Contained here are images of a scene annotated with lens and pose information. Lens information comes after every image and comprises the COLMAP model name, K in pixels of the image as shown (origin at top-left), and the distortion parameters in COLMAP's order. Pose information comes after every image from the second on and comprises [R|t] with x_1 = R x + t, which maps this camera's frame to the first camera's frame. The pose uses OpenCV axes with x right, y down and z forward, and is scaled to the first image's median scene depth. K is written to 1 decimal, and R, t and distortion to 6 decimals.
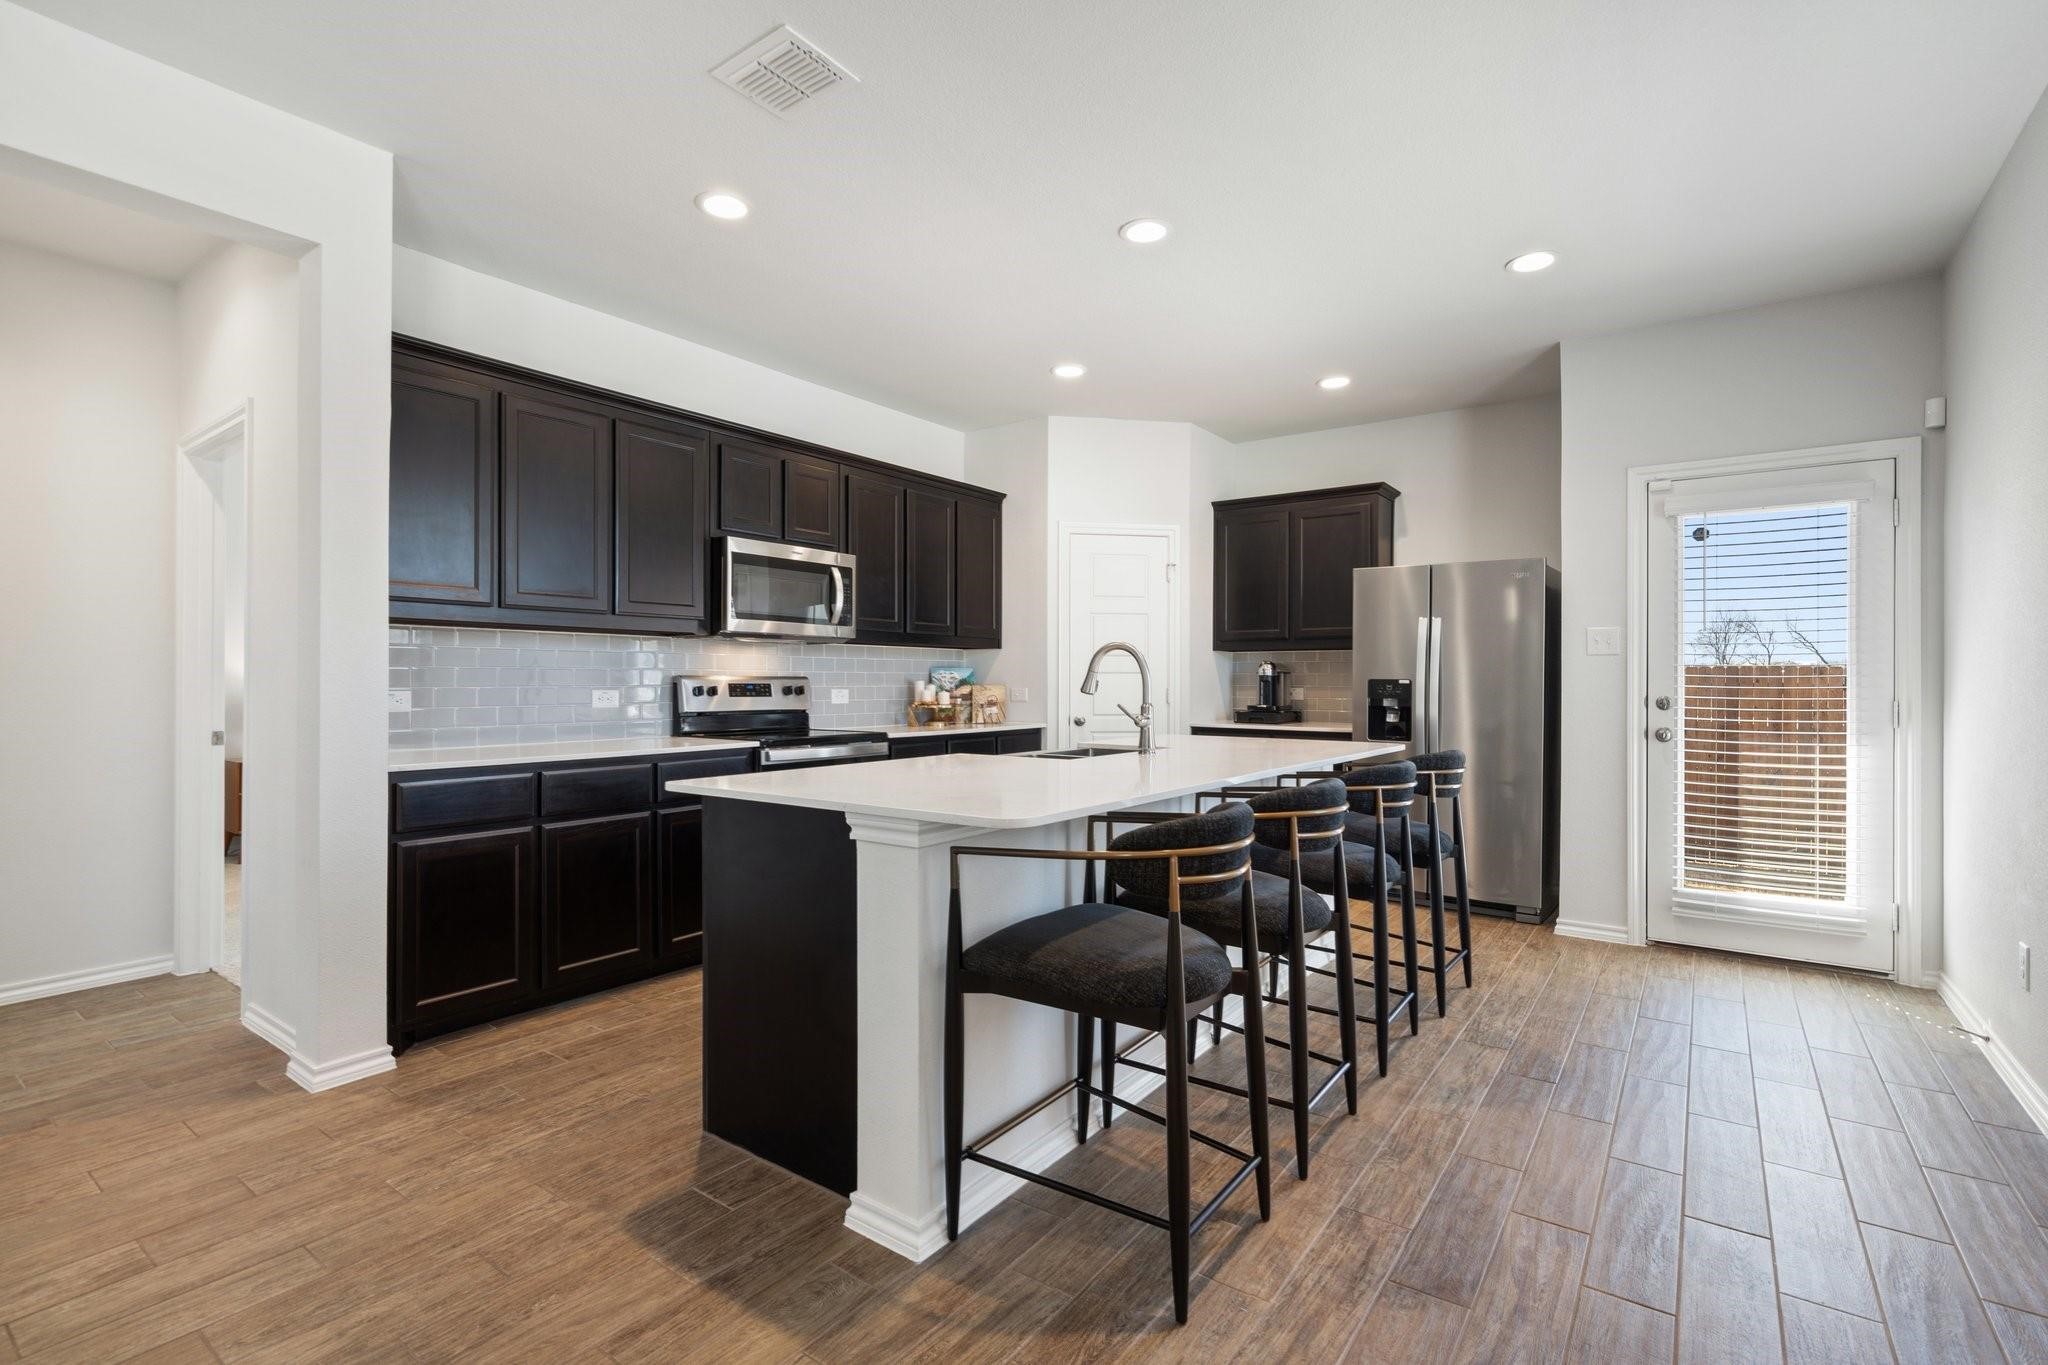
lens RADIAL K [[942.5, 0, 1017.7], [0, 942.5, 682.4], [0, 0, 1]] dist [0.001691, 0.000294]
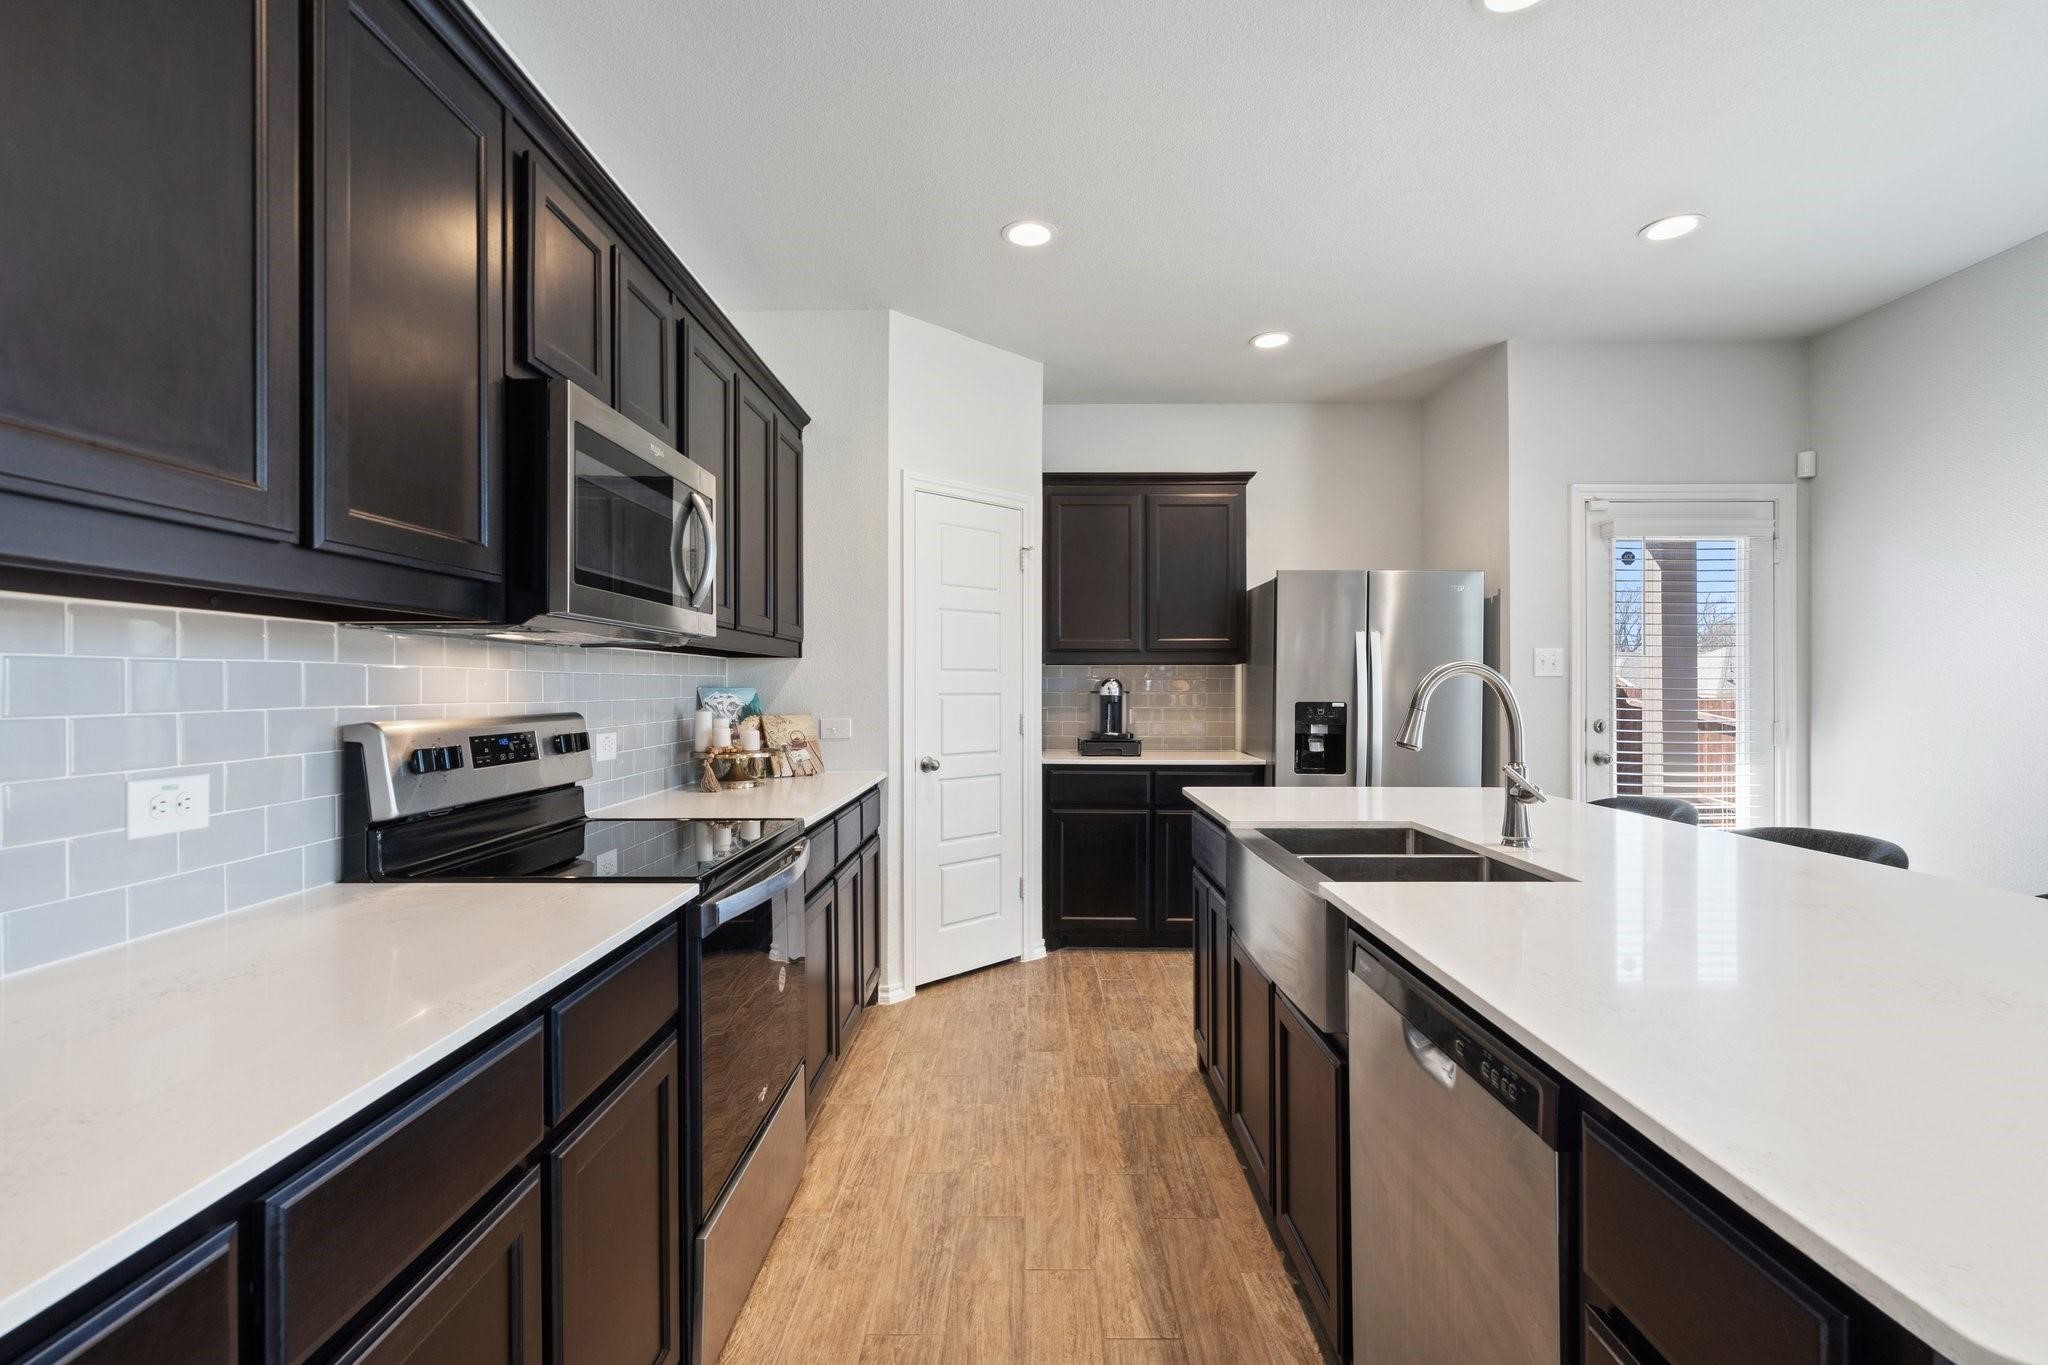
lens RADIAL K [[947.0, 0, 1023.9], [0, 947.0, 690.2], [0, 0, 1]] dist [0.001150, 0.000187]
pose [[0.810454, -0.006325, 0.585769, -0.333703], [0.003611, 0.999977, 0.005801, -0.020458], [-0.585792, -0.002586, 0.810457, 0.475152]]
